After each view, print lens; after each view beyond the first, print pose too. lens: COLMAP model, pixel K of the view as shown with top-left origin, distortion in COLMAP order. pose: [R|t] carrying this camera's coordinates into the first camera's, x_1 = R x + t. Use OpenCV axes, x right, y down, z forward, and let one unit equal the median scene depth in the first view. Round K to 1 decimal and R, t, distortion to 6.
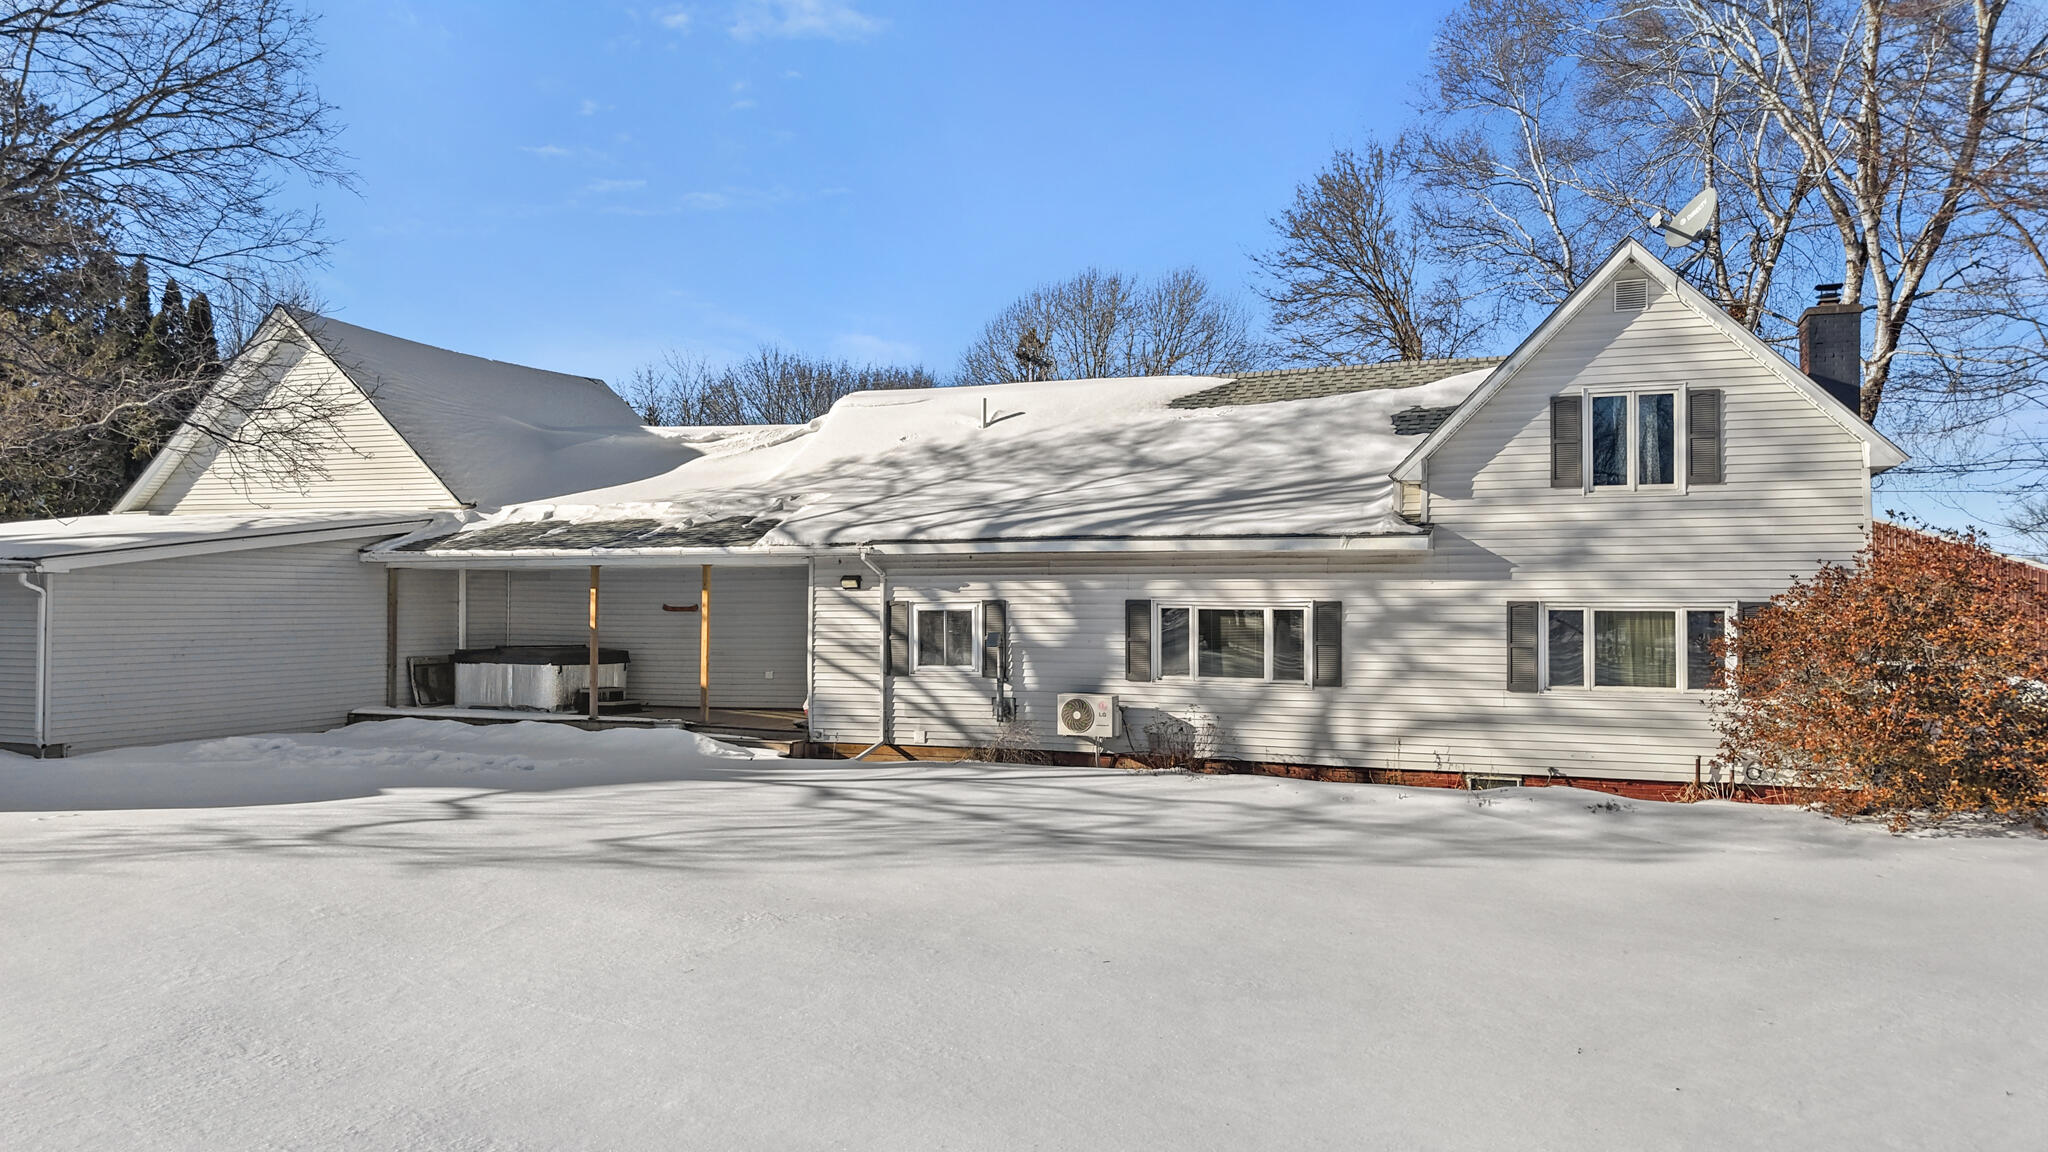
lens RADIAL K [[1410.0, 0, 1067.3], [0, 1410.0, 575.3], [0, 0, 1]] dist [0.017110, -0.000626]
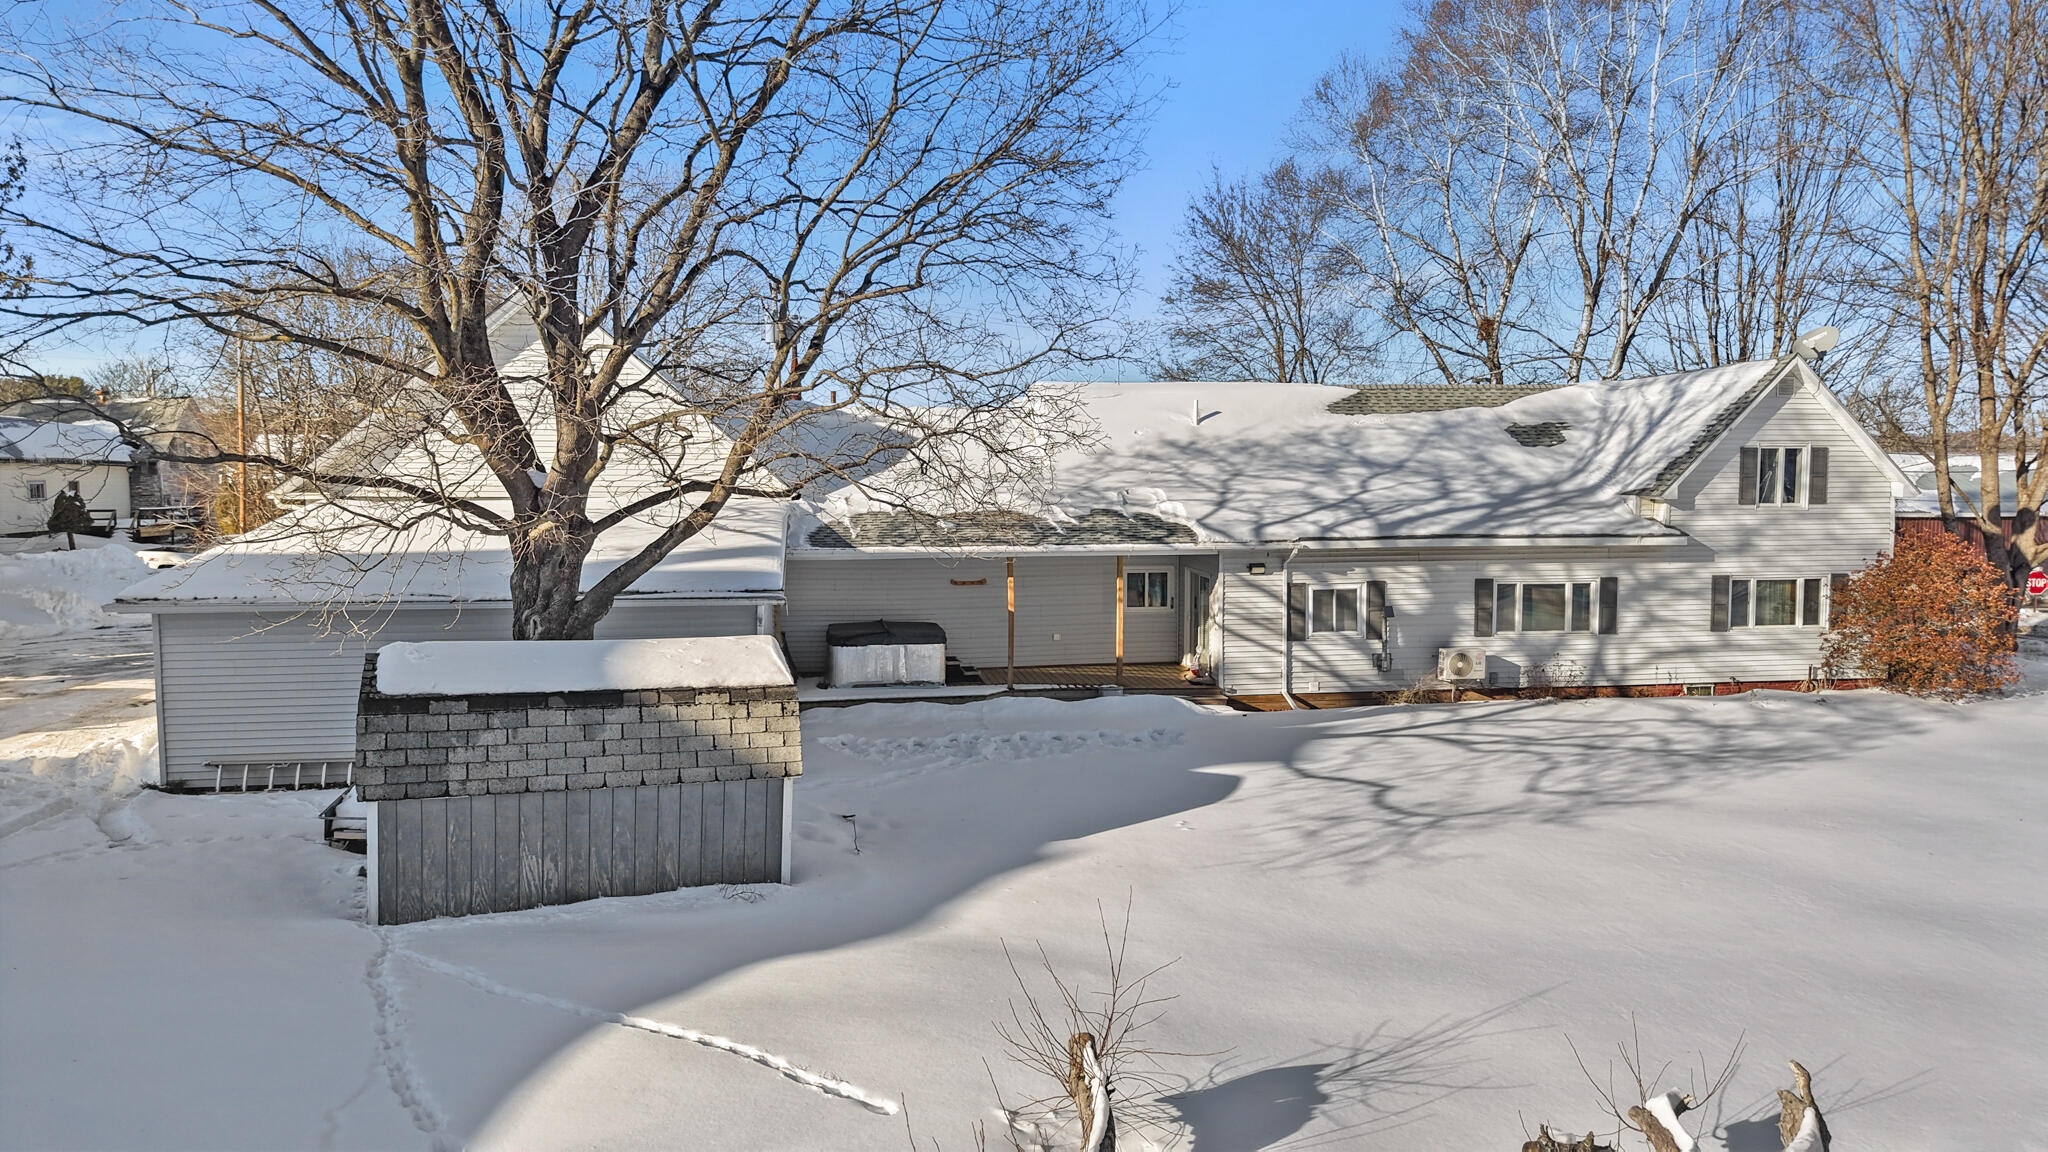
lens RADIAL K [[1389.6, 0, 1030.5], [0, 1389.6, 575.8], [0, 0, 1]] dist [0.006858, -0.004371]
pose [[0.874372, -0.041995, 0.483435, -0.958853], [-0.004824, 0.995447, 0.095198, -0.109563], [-0.485232, -0.085570, 0.870188, 0.015597]]
